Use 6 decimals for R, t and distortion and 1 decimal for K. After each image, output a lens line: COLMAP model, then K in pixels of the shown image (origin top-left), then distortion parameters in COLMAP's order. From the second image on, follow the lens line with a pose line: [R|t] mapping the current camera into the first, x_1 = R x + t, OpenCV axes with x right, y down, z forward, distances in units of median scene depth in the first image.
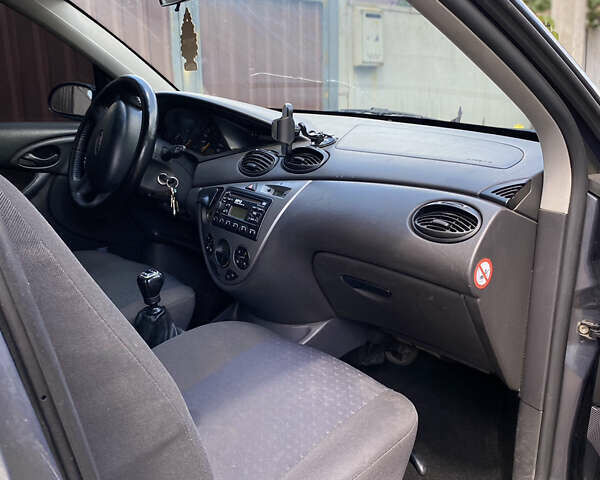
lens RADIAL K [[614.3, 0, 300.0], [0, 614.3, 240.0], [0, 0, 1]] dist [0.189692, -0.533690]
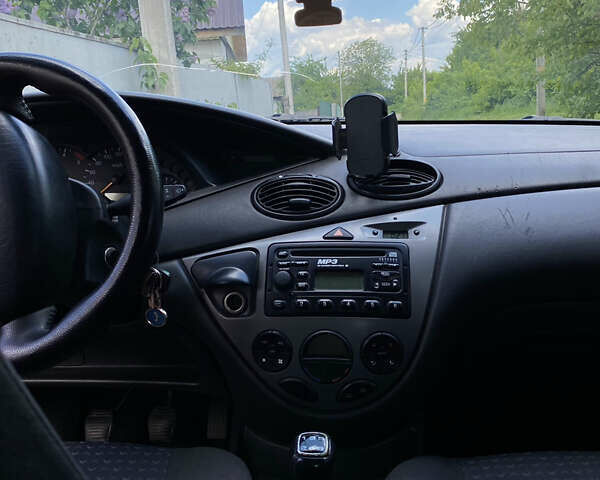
lens RADIAL K [[614.3, 0, 300.0], [0, 614.3, 240.0], [0, 0, 1]] dist [0.189692, -0.533690]
pose [[0.708013, -0.174392, 0.684328, -0.497672], [0.217292, 0.975815, 0.023861, -0.099965], [-0.671939, 0.131805, 0.728784, 0.579150]]
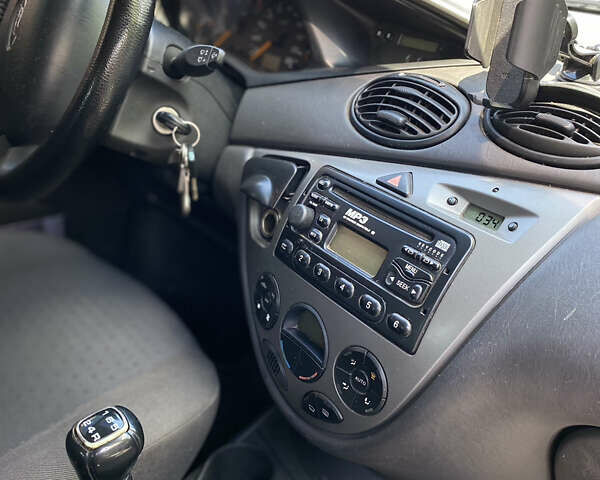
lens RADIAL K [[614.3, 0, 300.0], [0, 614.3, 240.0], [0, 0, 1]] dist [0.189692, -0.533690]
pose [[0.995261, 0.097225, -0.001406, -0.129346], [-0.095801, 0.982954, 0.156922, -0.102104], [0.016638, -0.156044, 0.987610, 0.609686]]
